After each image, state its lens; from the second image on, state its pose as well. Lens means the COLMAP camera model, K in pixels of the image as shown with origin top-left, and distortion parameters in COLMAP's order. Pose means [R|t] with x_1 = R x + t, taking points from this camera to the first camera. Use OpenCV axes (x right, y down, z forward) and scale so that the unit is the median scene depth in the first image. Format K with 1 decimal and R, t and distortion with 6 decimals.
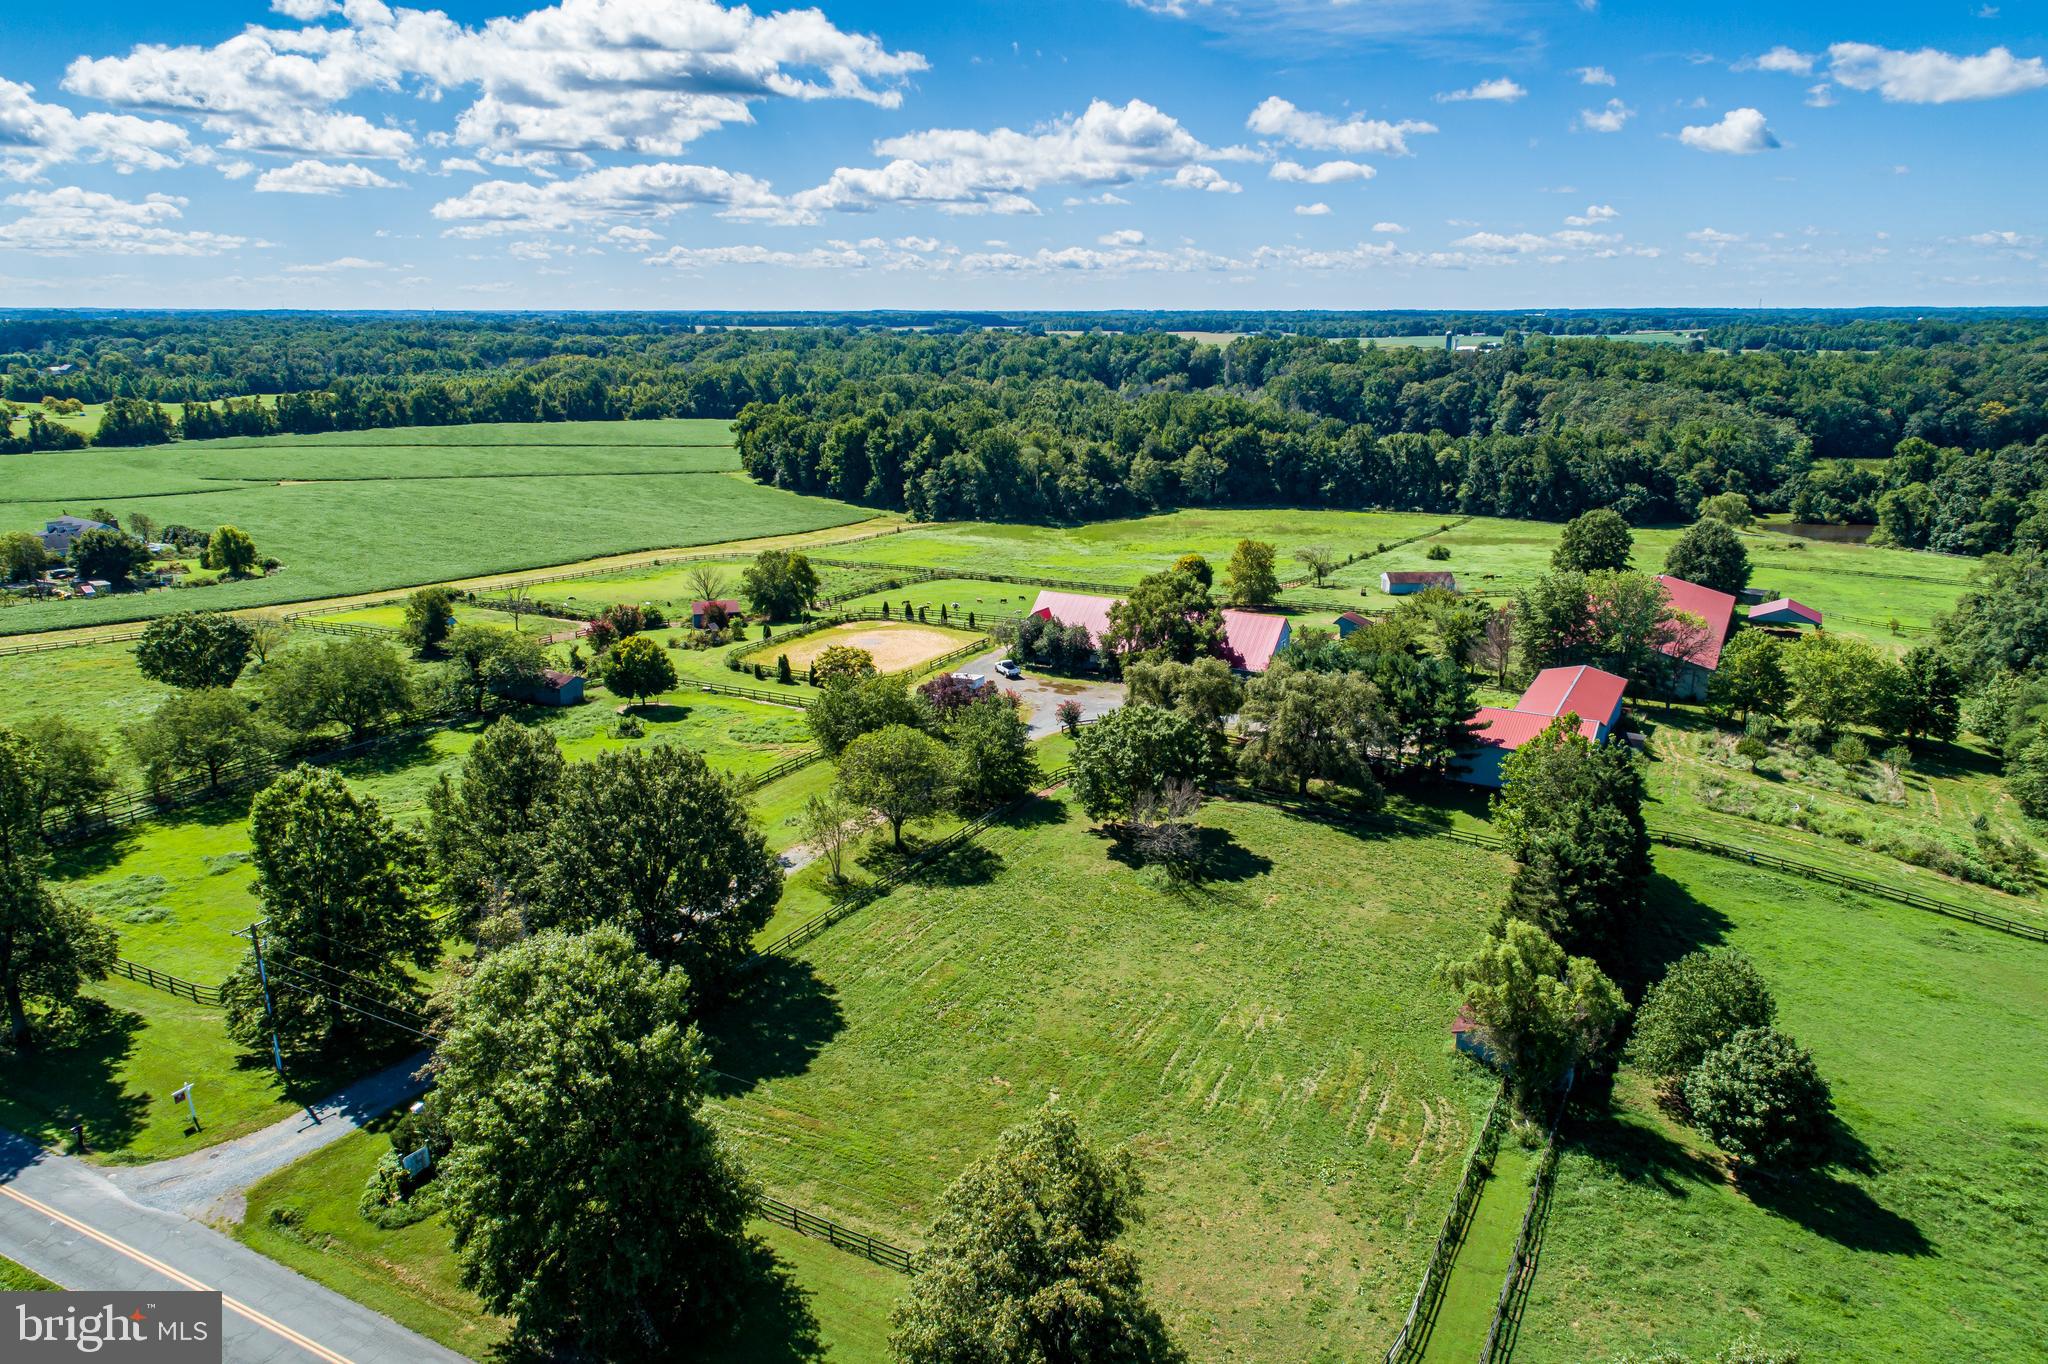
lens RADIAL K [[1385.1, 0, 1024.0], [0, 1385.1, 682.0], [0, 0, 1]] dist [0.009126, 0.032512]
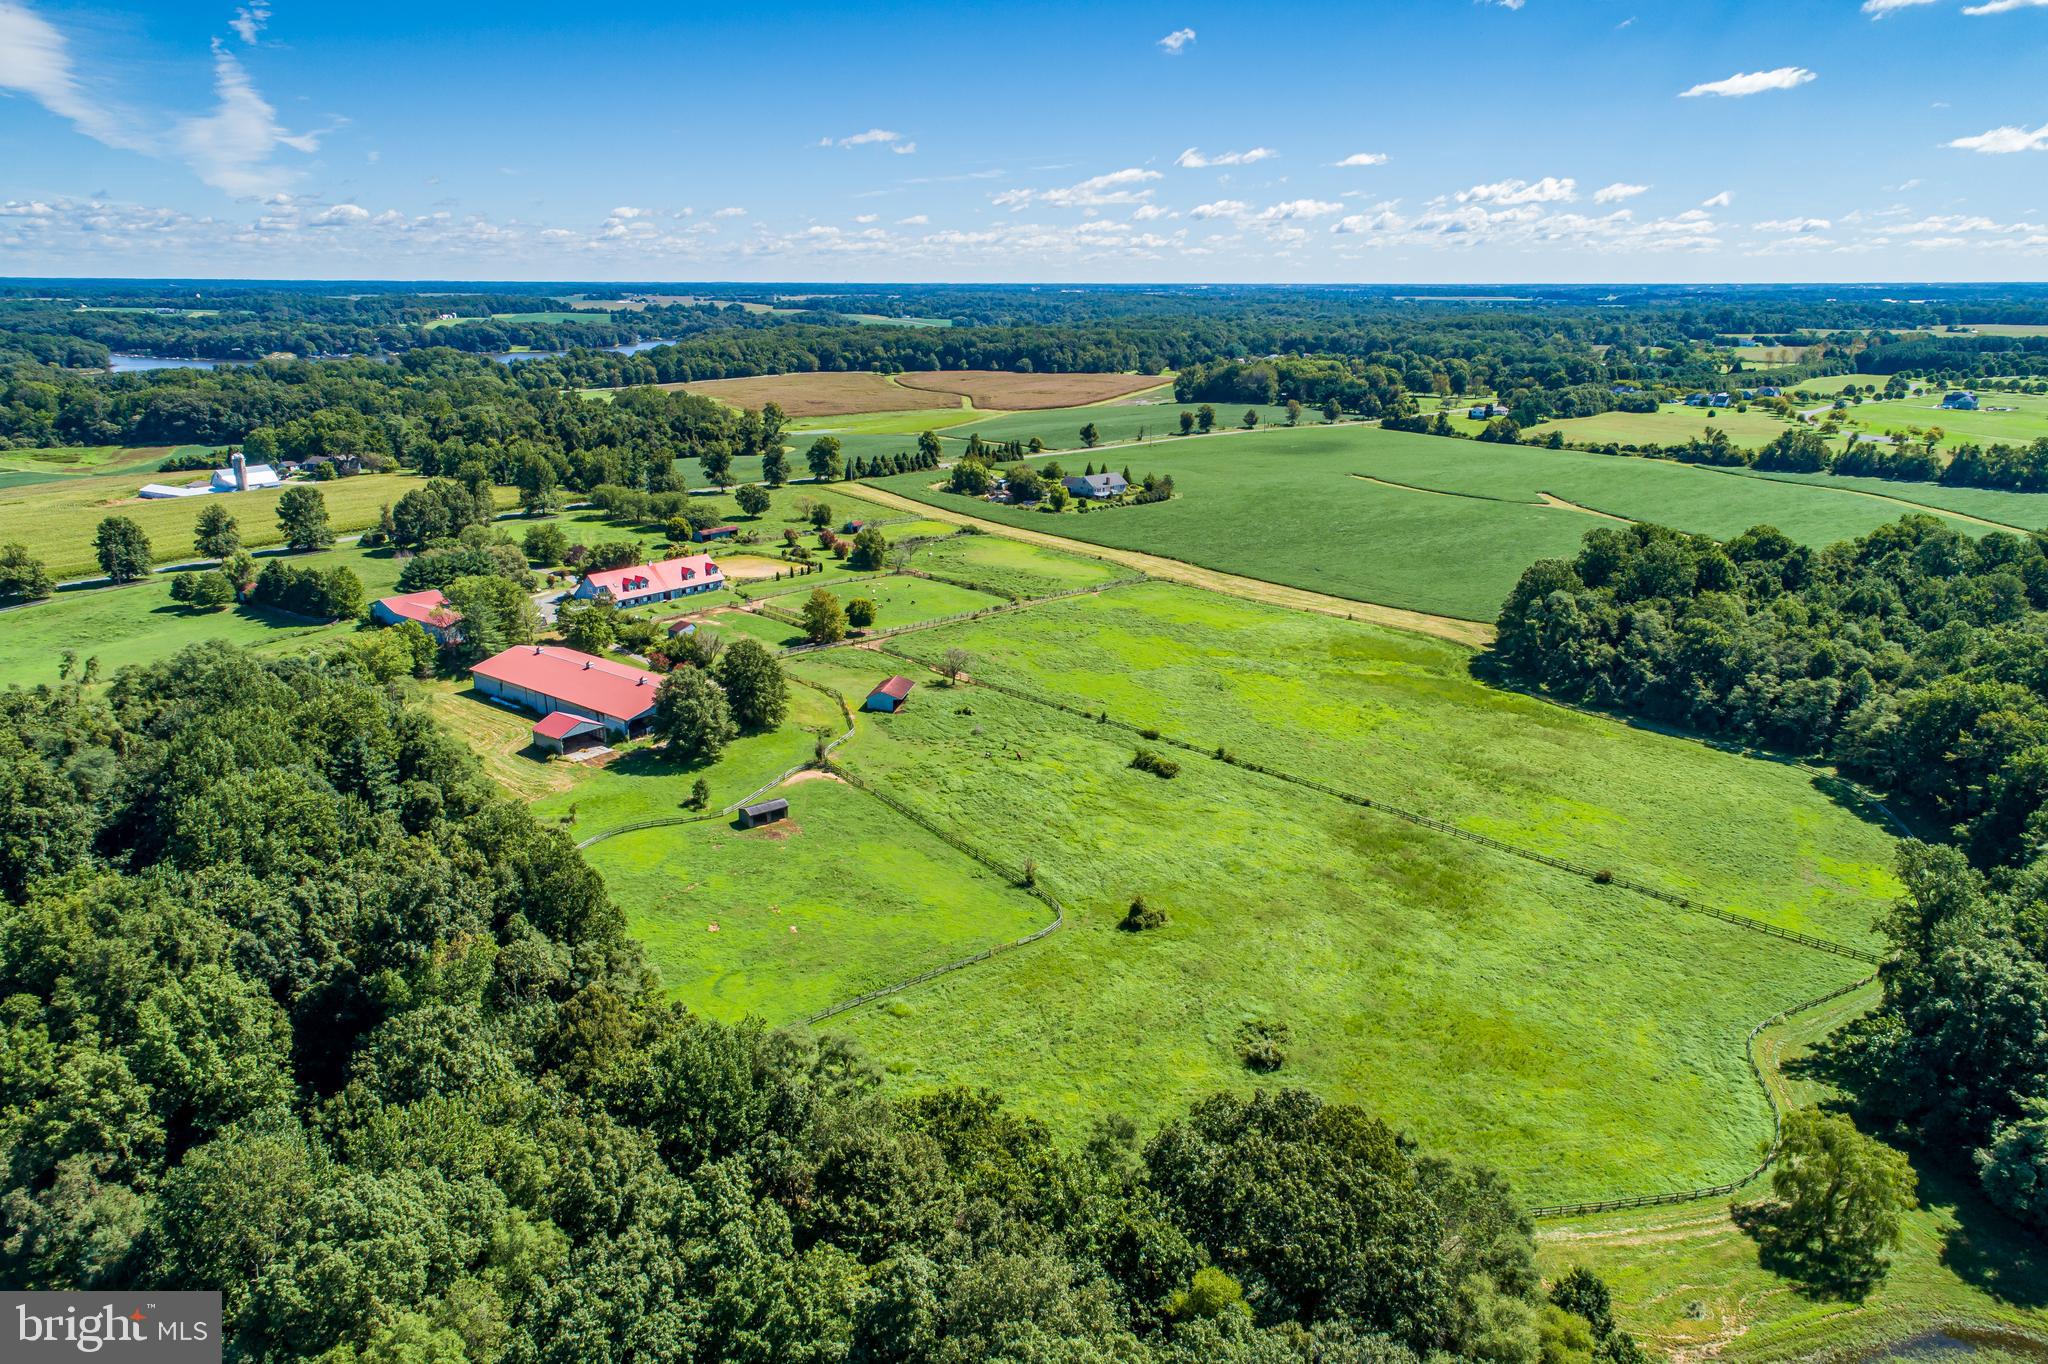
lens RADIAL K [[1393.7, 0, 1028.3], [0, 1393.7, 669.0], [0, 0, 1]] dist [0.032613, 0.000330]
pose [[-0.190885, 0.270204, -0.943691, 0.743392], [-0.262295, 0.912372, 0.314292, -0.267297], [0.945920, 0.307519, -0.103285, 0.699337]]
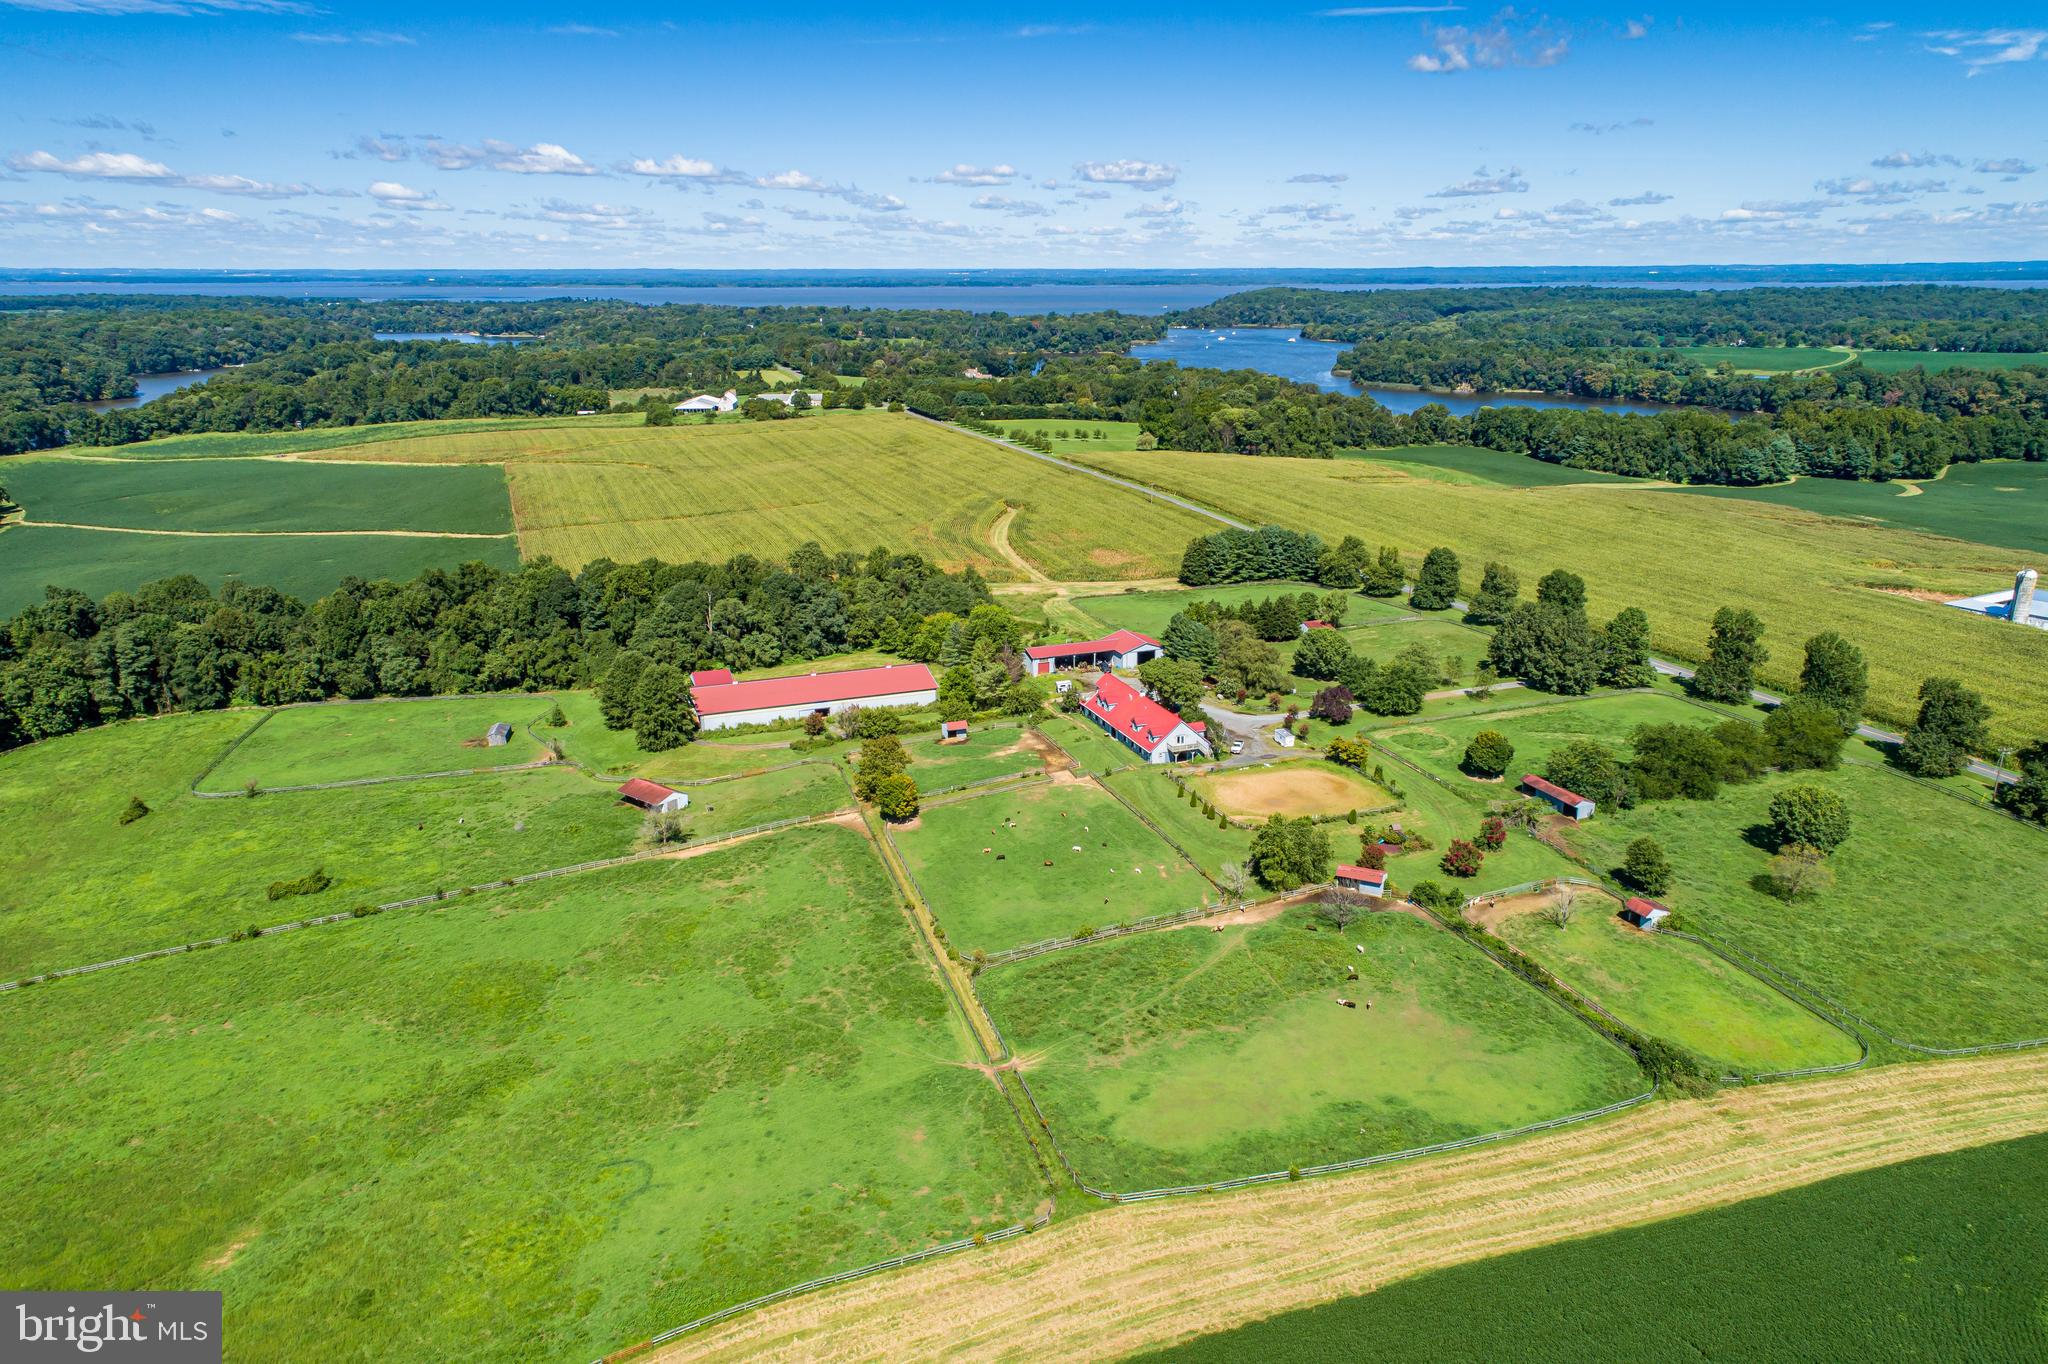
lens RADIAL K [[1414.9, 0, 1025.1], [0, 1414.9, 627.8], [0, 0, 1]] dist [0.035511, 0.007014]
pose [[-0.757539, -0.159464, 0.633014, -0.315575], [0.177486, 0.882861, 0.434805, -0.332981], [-0.628199, 0.441733, -0.640499, 0.828386]]
